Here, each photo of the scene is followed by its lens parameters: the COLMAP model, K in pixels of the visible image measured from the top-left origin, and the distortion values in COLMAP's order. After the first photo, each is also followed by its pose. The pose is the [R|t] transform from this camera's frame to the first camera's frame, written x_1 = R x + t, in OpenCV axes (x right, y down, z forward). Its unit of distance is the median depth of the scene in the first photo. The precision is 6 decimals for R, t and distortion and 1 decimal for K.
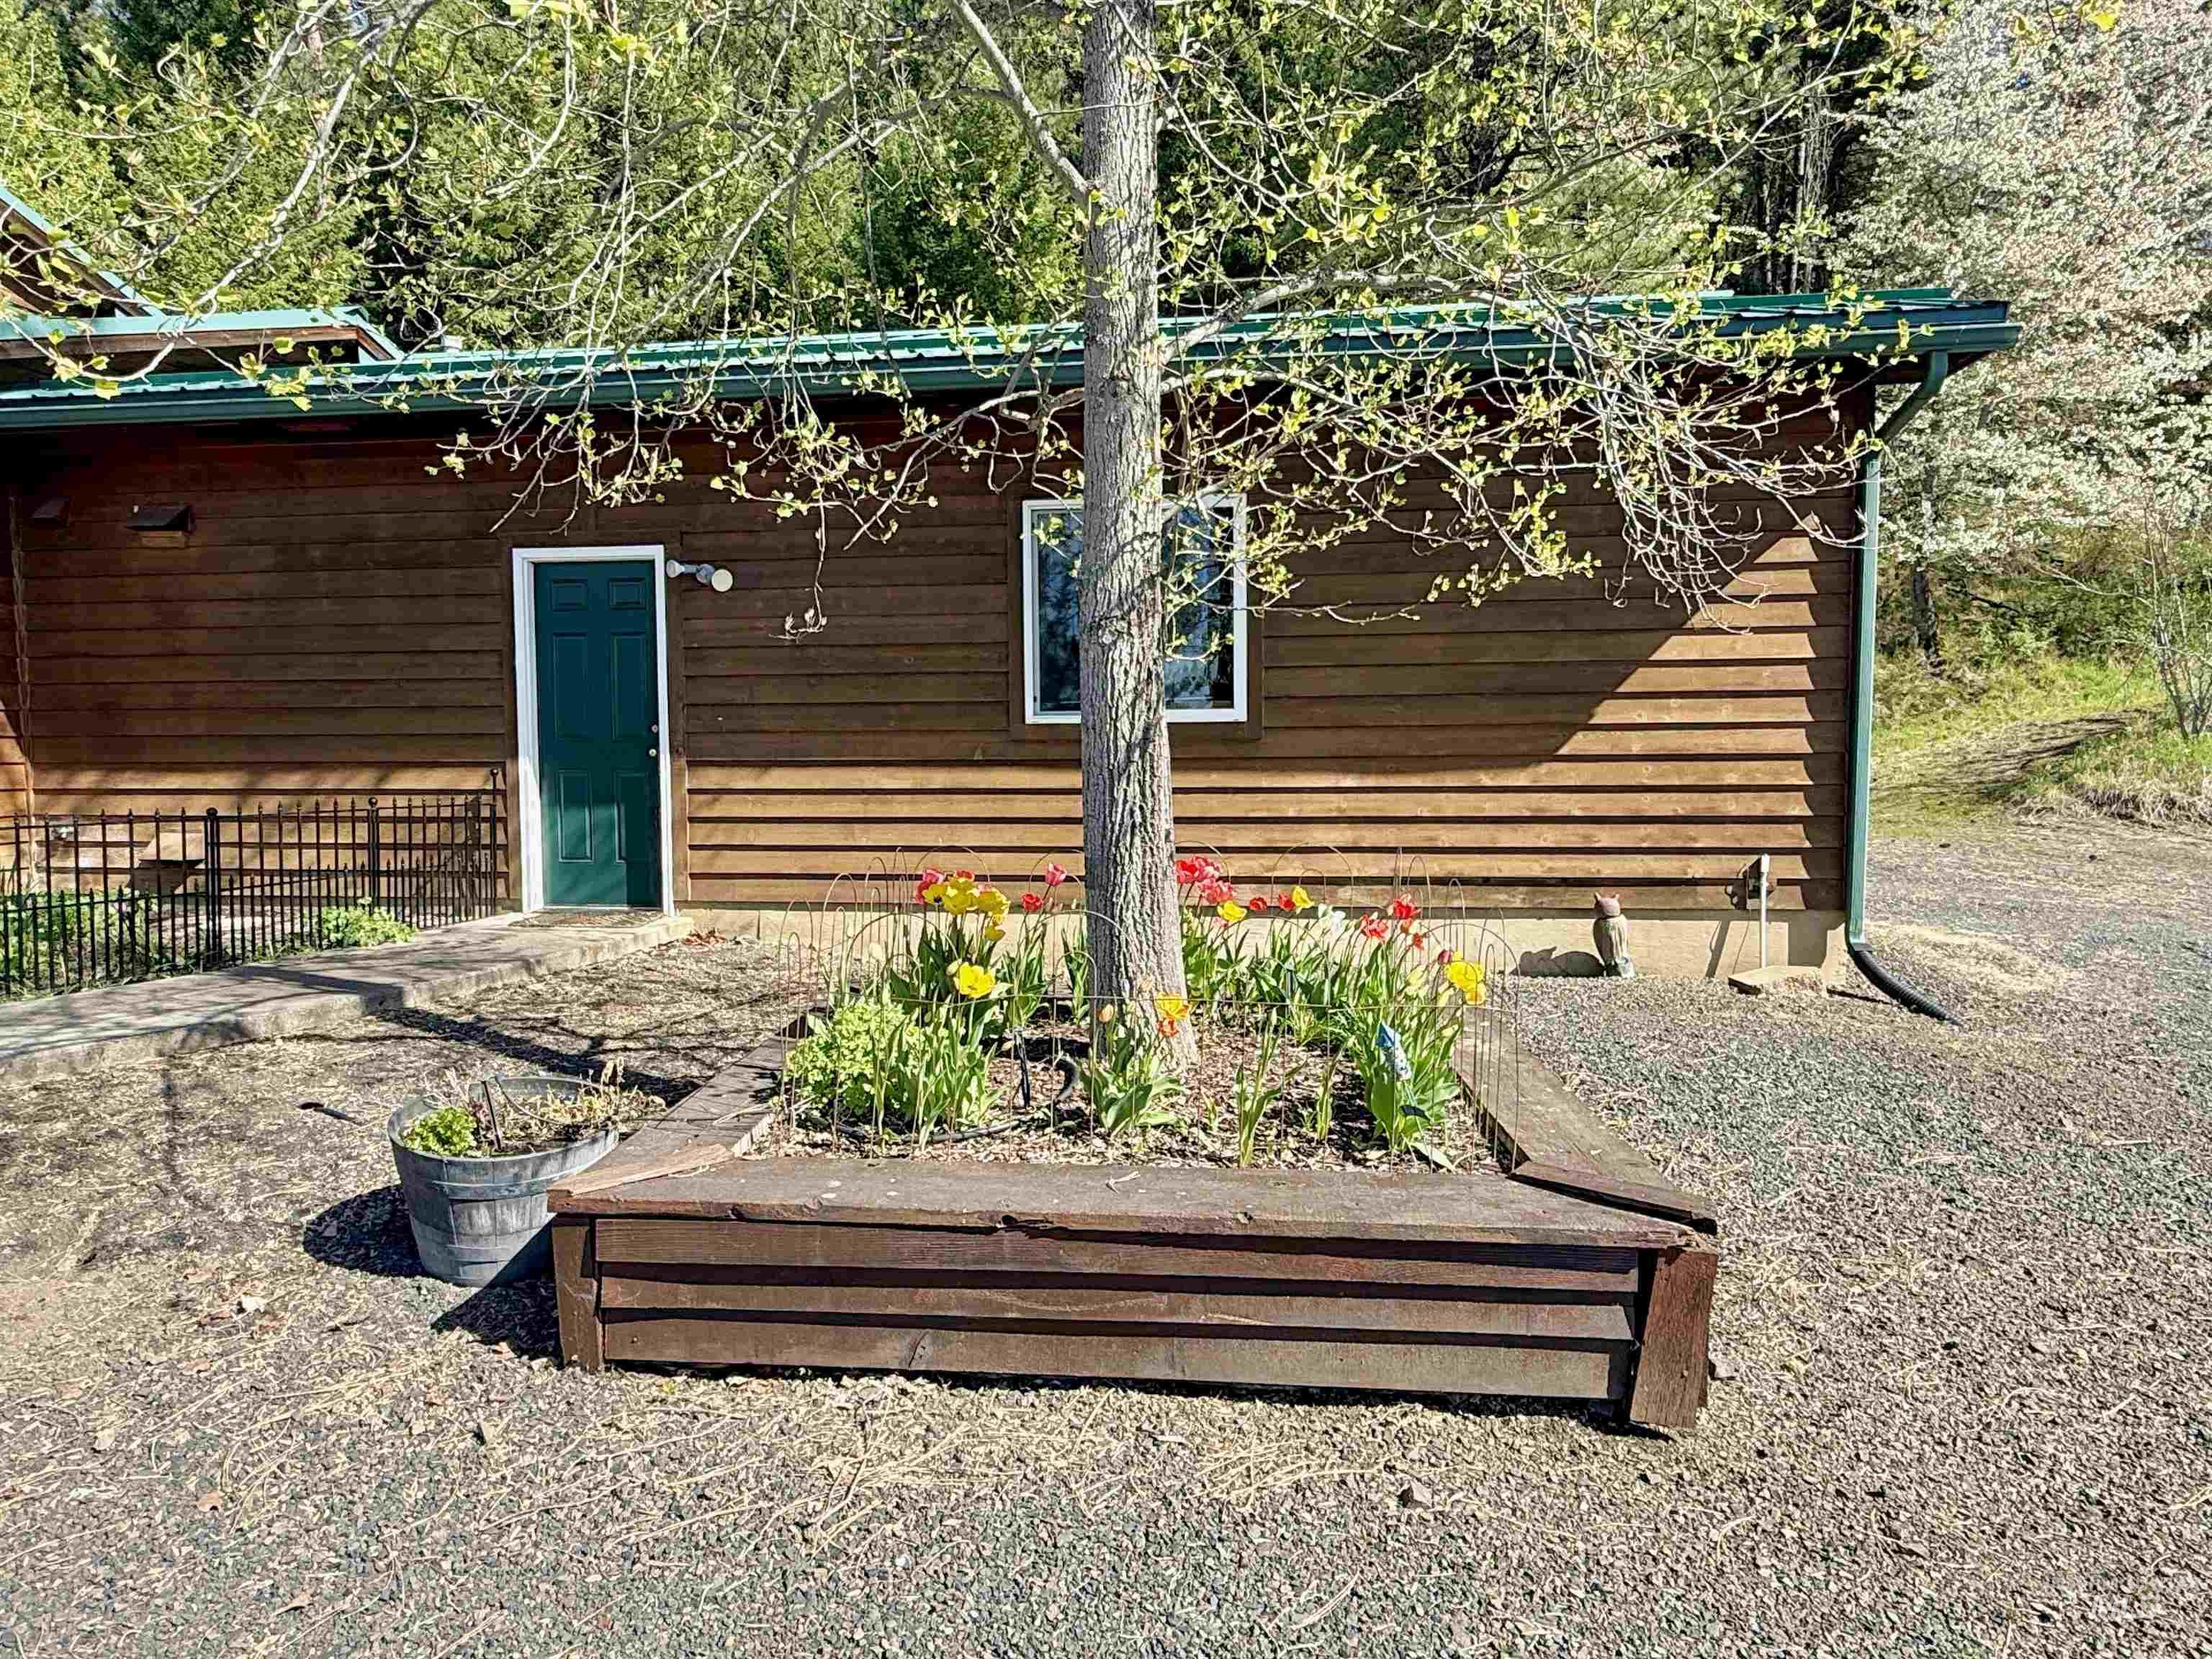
lens RADIAL K [[1343.5, 0, 1099.2], [0, 1343.5, 827.8], [0, 0, 1]] dist [0.003251, 0.000073]
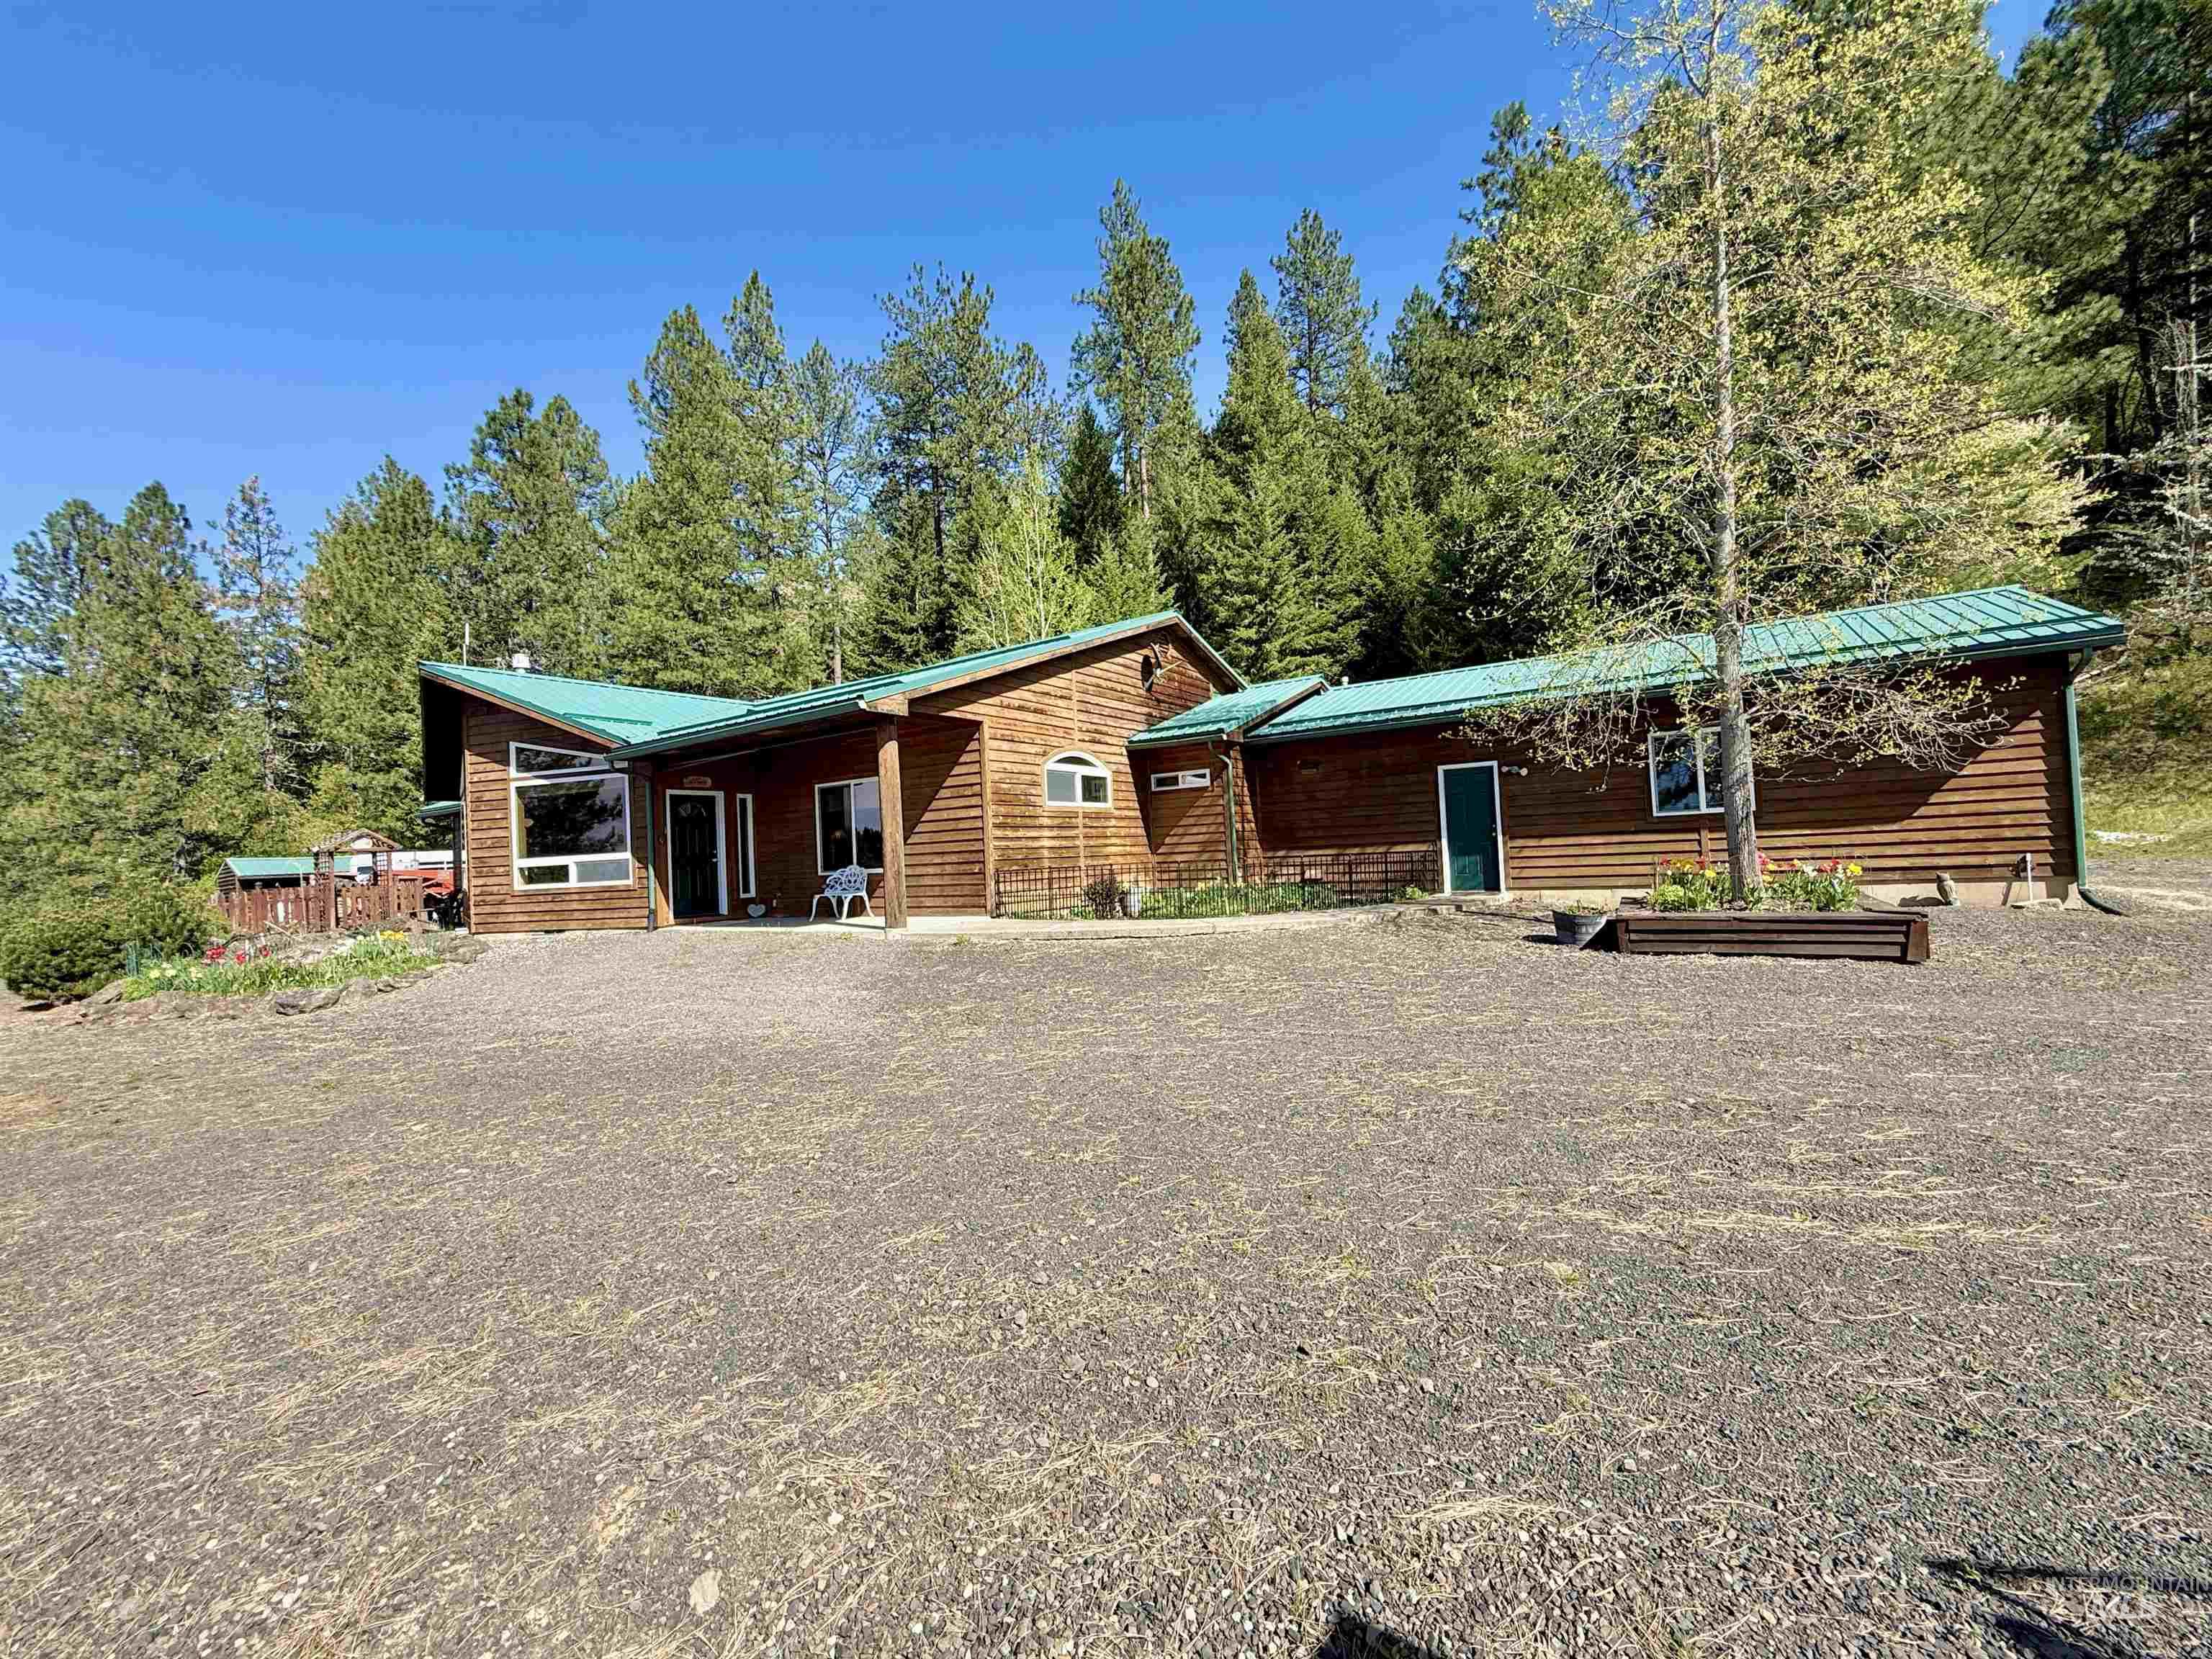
lens RADIAL K [[883.4, 0, 1116.9], [0, 883.4, 830.9], [0, 0, 1]] dist [-0.001621, 0.001215]
pose [[0.894135, -0.049765, -0.445024, -0.239436], [0.014595, 0.996516, -0.082113, 0.082884], [0.447560, 0.066925, 0.891746, -1.079765]]
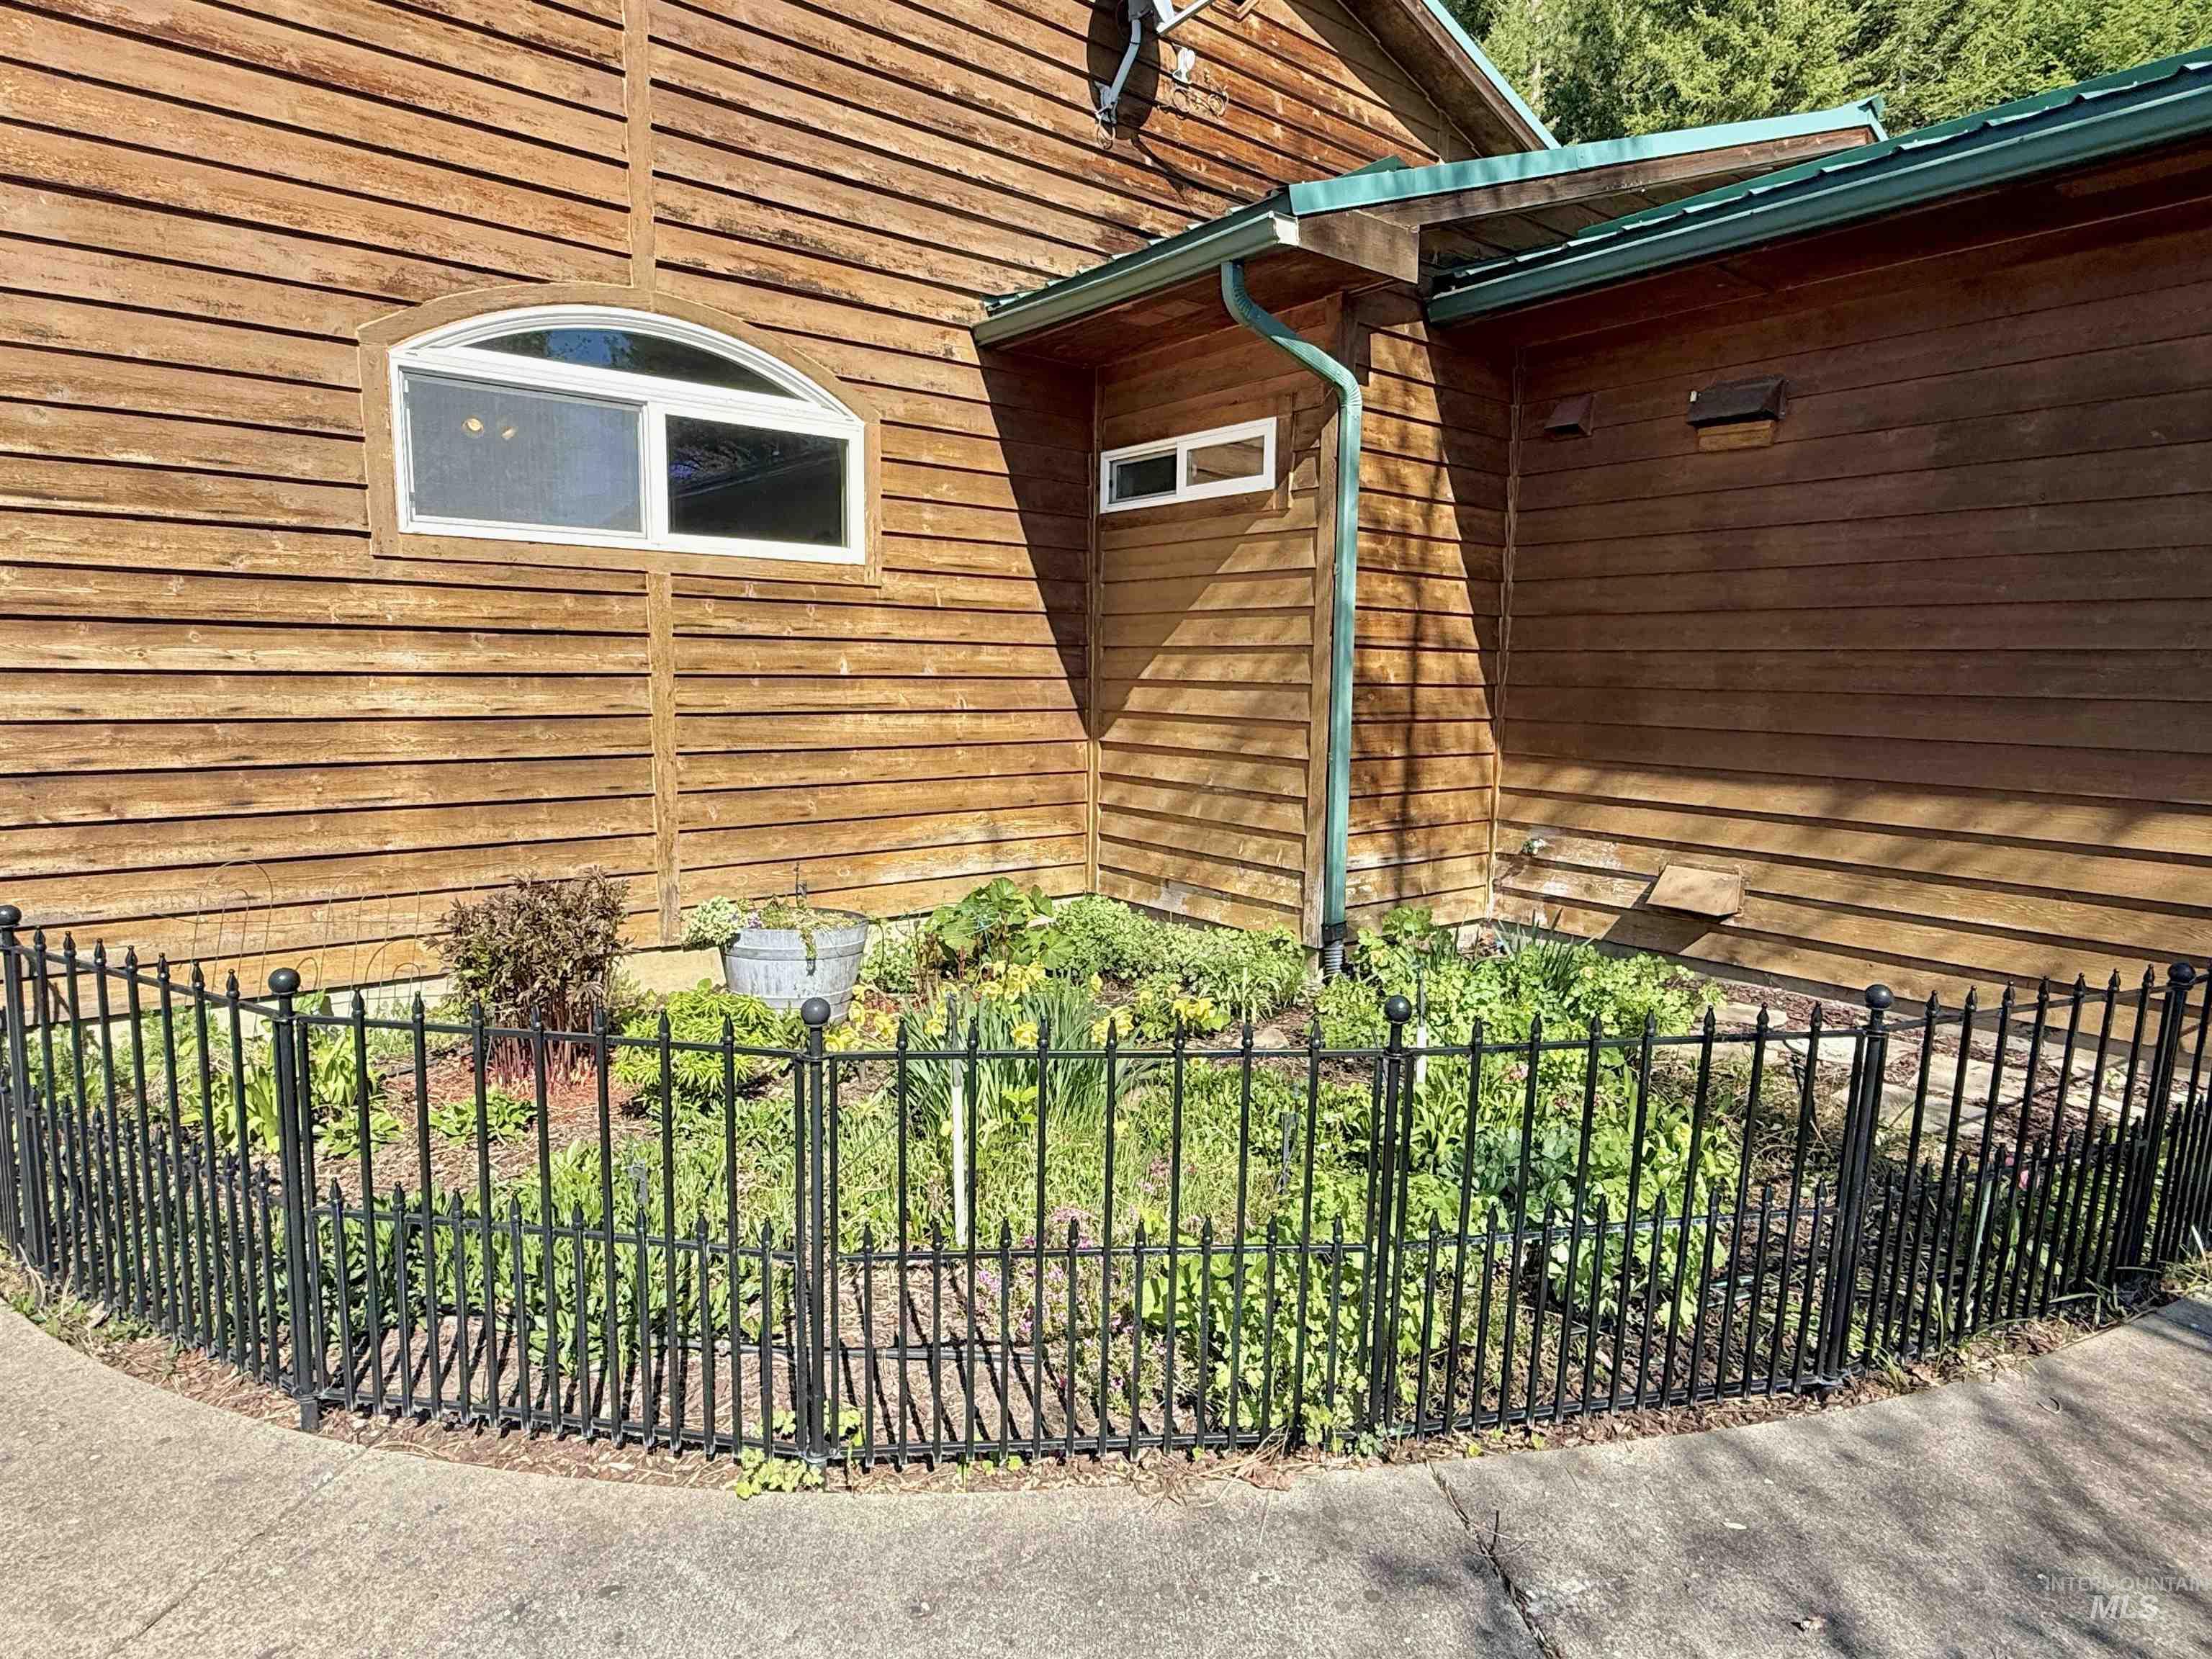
lens RADIAL K [[1223.0, 0, 1106.0], [0, 1223.0, 838.7], [0, 0, 1]] dist [0.003033, -0.000880]
pose [[0.718555, 0.111104, -0.686538, -0.551331], [-0.059604, 0.993363, 0.098374, -0.065083], [0.692911, -0.029767, 0.720408, 0.387205]]
